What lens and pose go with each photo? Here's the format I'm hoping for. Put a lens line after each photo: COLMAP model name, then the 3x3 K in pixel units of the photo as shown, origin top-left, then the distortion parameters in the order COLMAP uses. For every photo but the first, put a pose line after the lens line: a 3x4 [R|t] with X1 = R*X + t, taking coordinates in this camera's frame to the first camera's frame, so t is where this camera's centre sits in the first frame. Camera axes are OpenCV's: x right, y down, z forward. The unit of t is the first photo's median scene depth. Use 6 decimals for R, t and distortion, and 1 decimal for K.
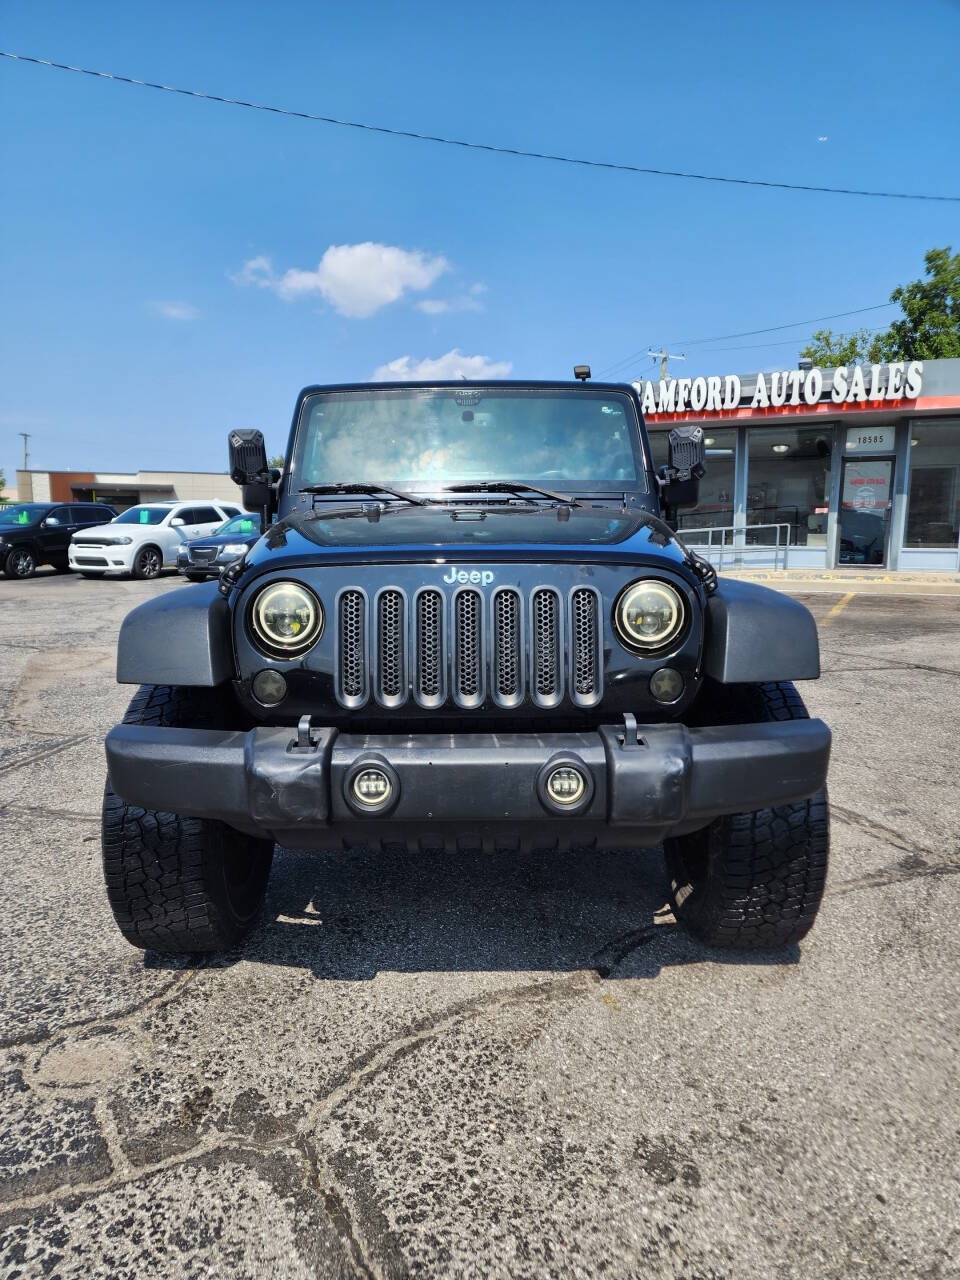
lens RADIAL K [[914.7, 0, 460.2], [0, 914.7, 638.1], [0, 0, 1]] dist [0.070949, -0.065232]
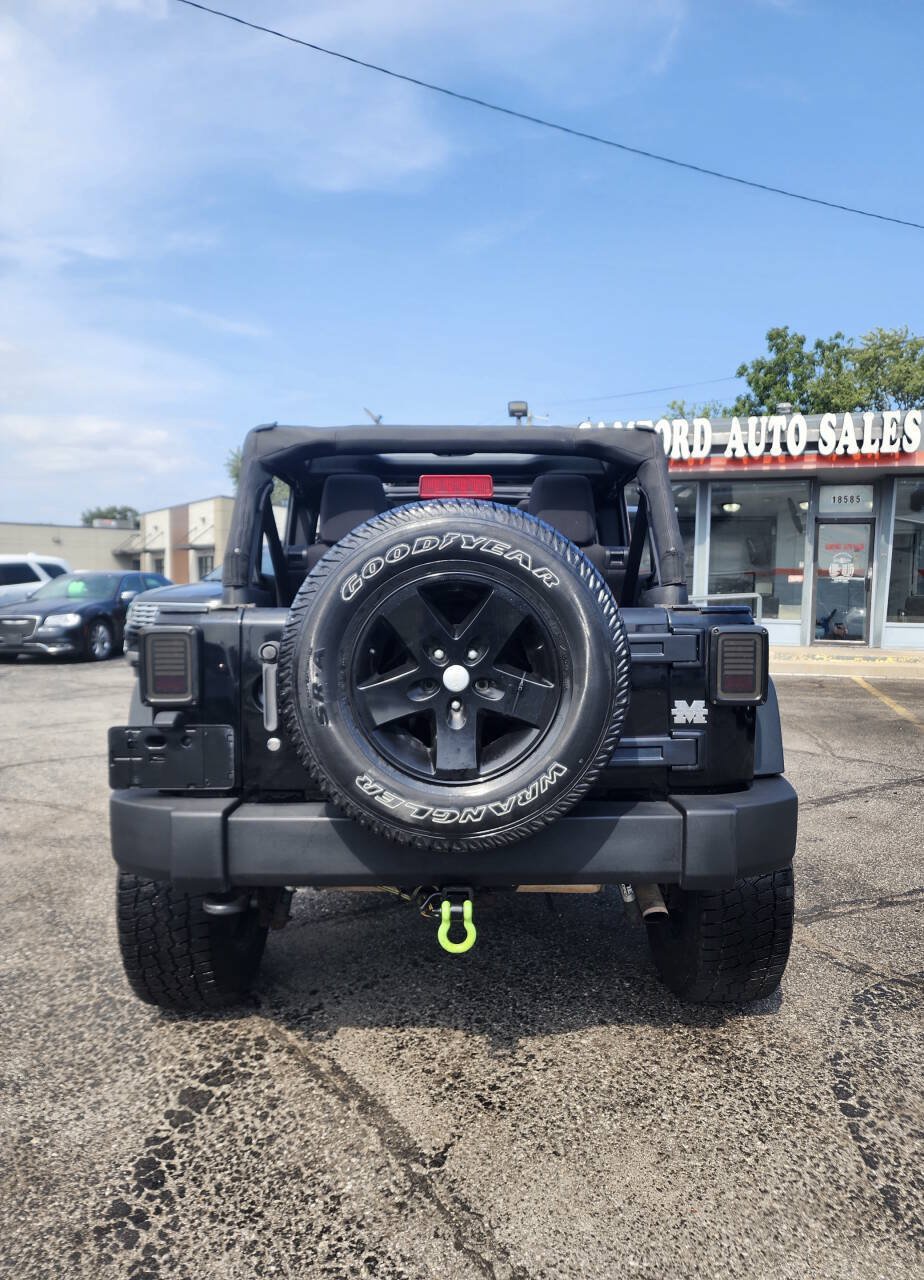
lens RADIAL K [[929.3, 0, 488.4], [0, 929.3, 634.6], [0, 0, 1]] dist [0.042591, -0.045634]
pose [[0.978689, -0.001595, 0.205344, -0.183953], [0.015766, 0.997602, -0.067396, -0.083435], [-0.204744, 0.069197, 0.976367, 0.557552]]
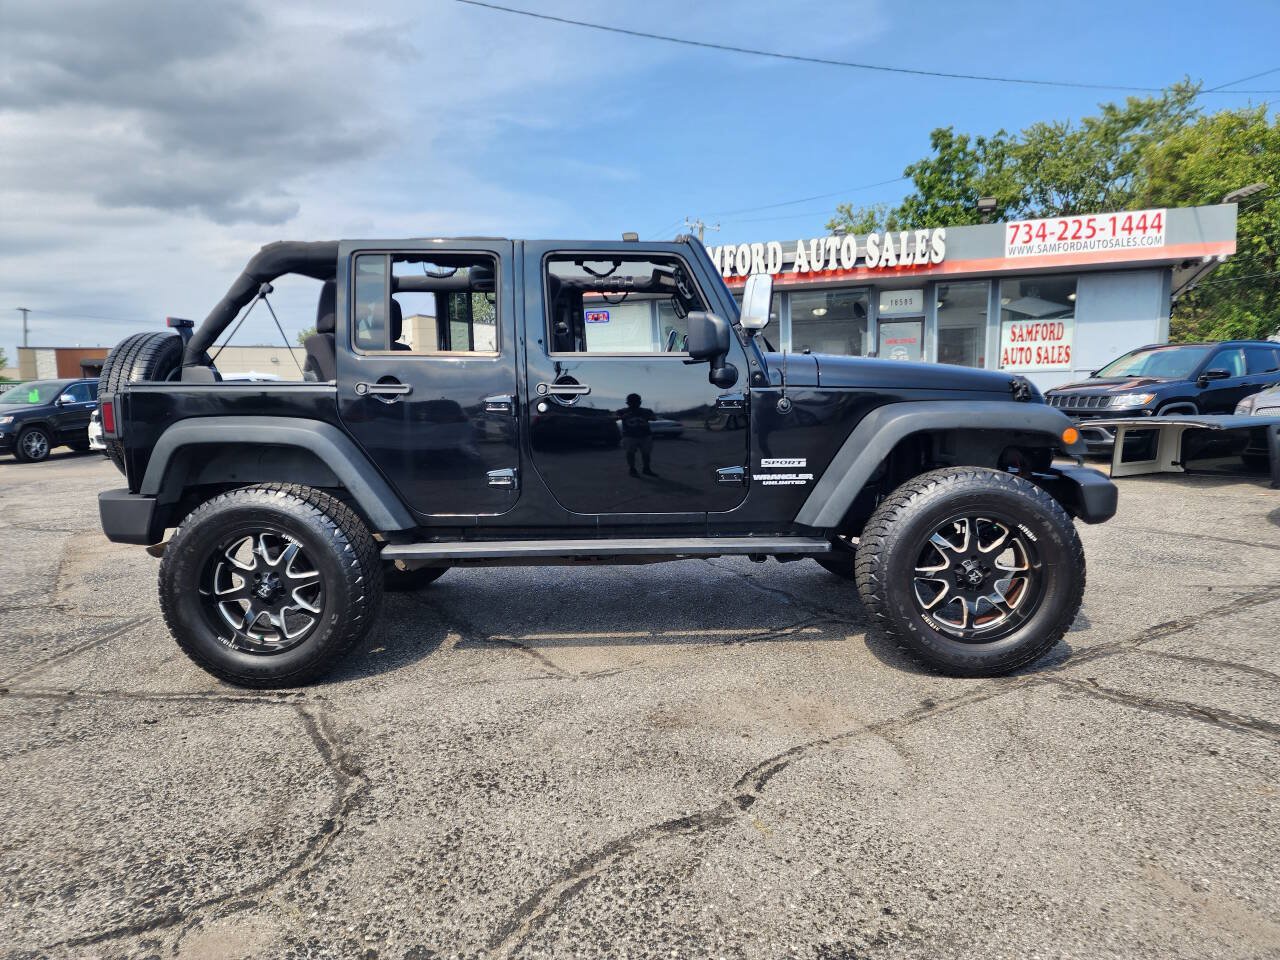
lens RADIAL K [[914.7, 0, 640.4], [0, 914.7, 478.1], [0, 0, 1]] dist [0.070949, -0.065232]
pose [[0.988932, -0.039213, 0.143092, -0.036768], [0.043587, 0.998669, -0.027565, 0.012059], [-0.141821, 0.033497, 0.989325, -0.000381]]
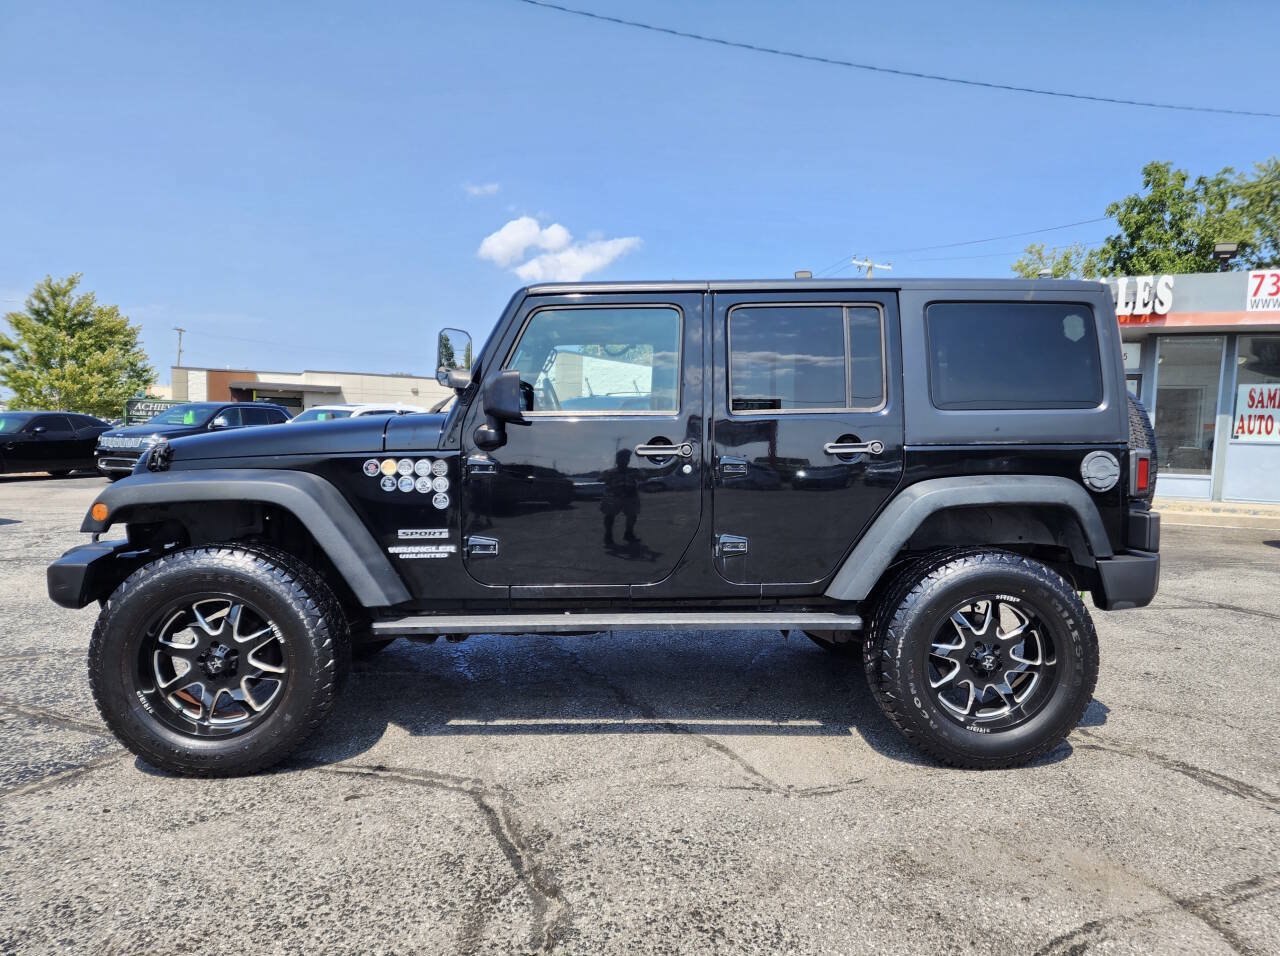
lens RADIAL K [[986.8, 0, 652.3], [0, 986.8, 482.3], [0, 0, 1]] dist [0.069033, -0.066121]
pose [[0.999635, 0.023479, 0.013394, -0.082345], [-0.022390, 0.996832, -0.076316, -0.002628], [-0.015144, 0.075988, 0.996994, 0.040935]]
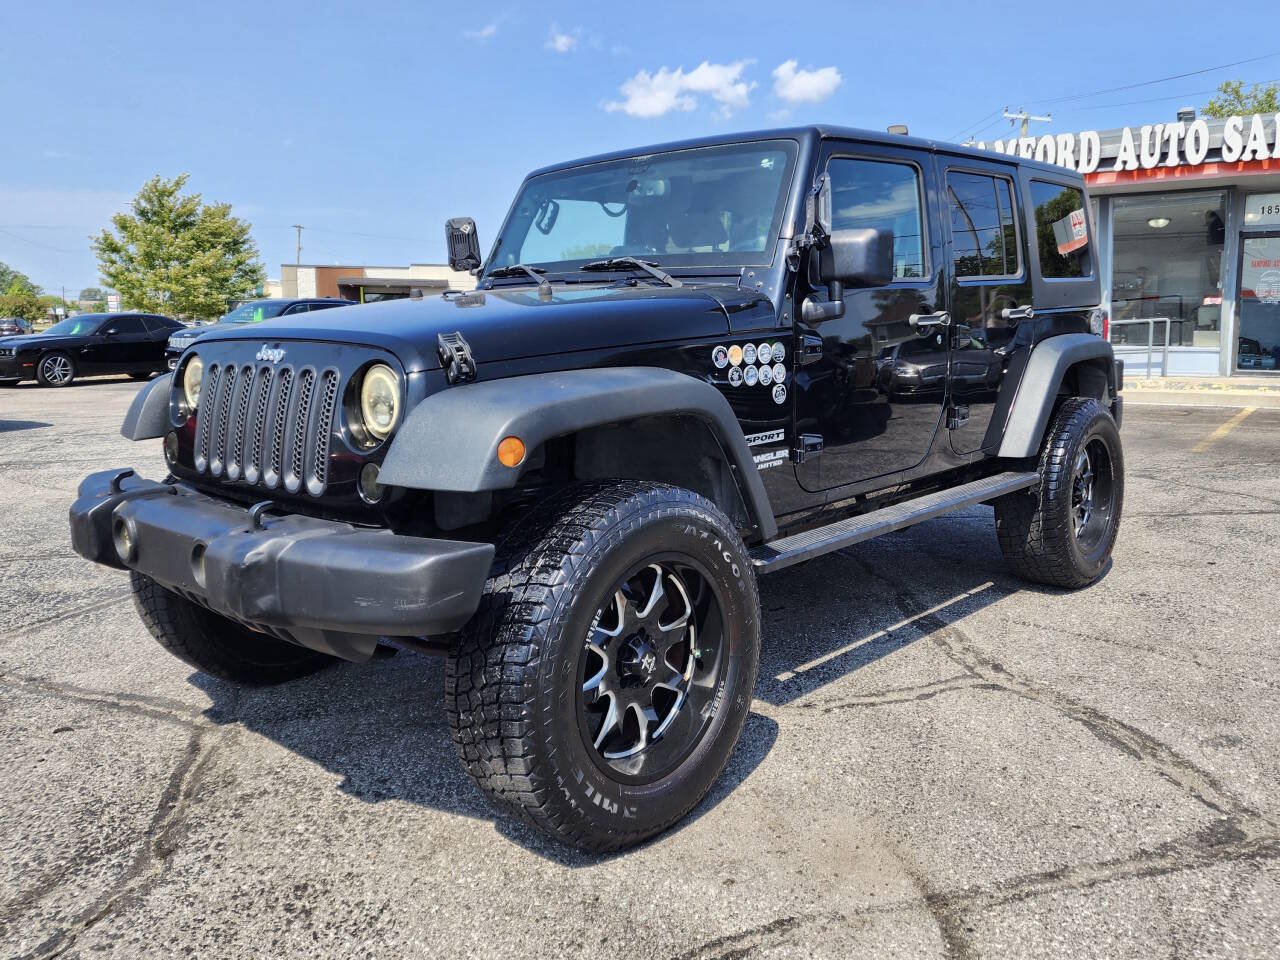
lens RADIAL K [[1069.9, 0, 637.5], [0, 1069.9, 409.9], [0, 0, 1]] dist [0.065511, -0.063598]
pose [[0.990782, 0.007988, -0.135233, 0.098765], [-0.013691, 0.999053, -0.041293, -0.006015], [0.134775, 0.042763, 0.989953, 0.102969]]
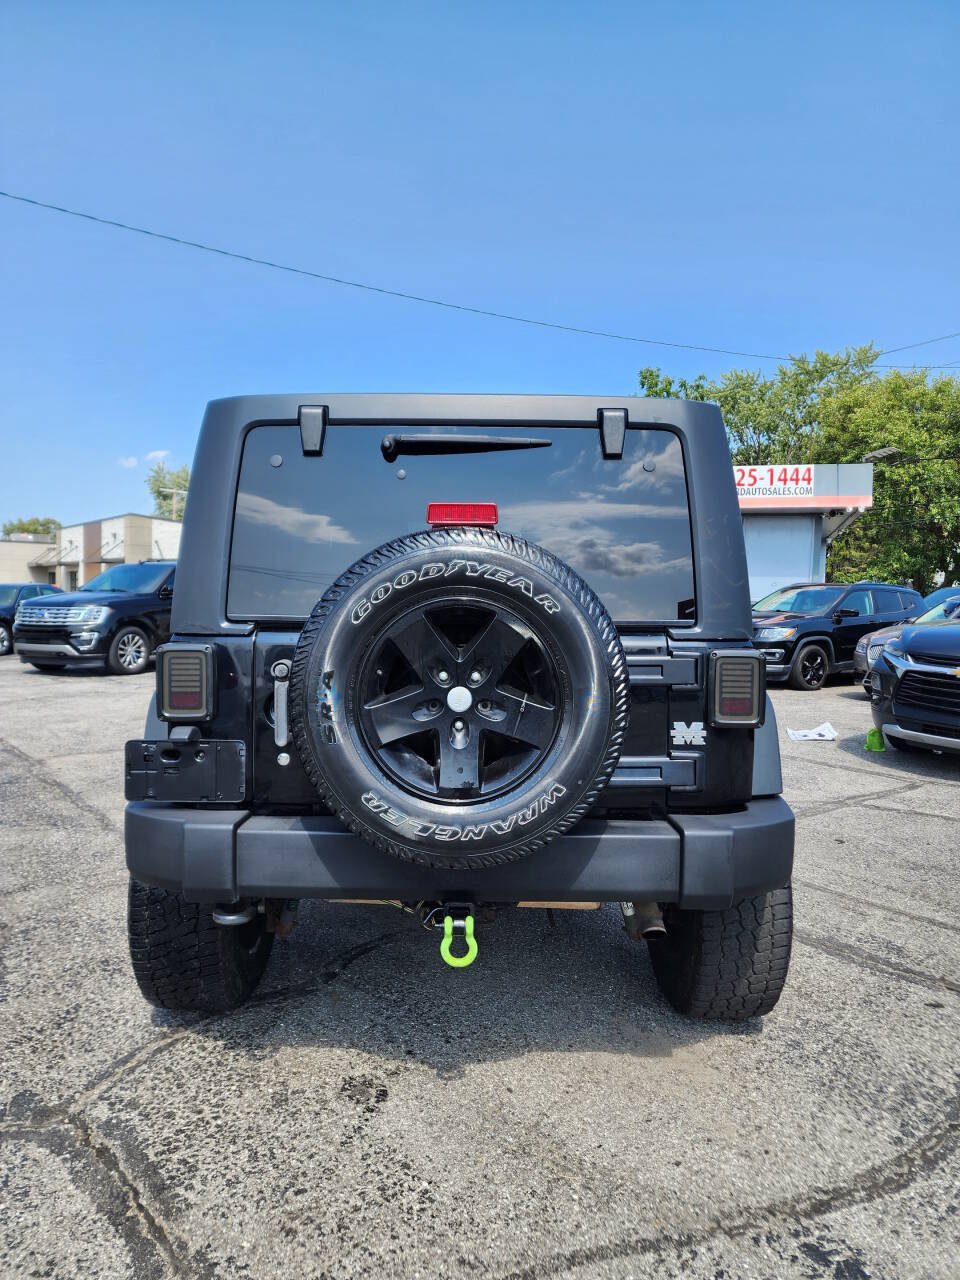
lens RADIAL K [[914.7, 0, 481.0], [0, 914.7, 607.4], [0, 0, 1]] dist [0.070949, -0.065232]
pose [[0.962842, 0.009400, 0.269901, 0.003104], [0.020773, 0.993855, -0.108720, 0.003015], [-0.269265, 0.110287, 0.956730, -0.118896]]
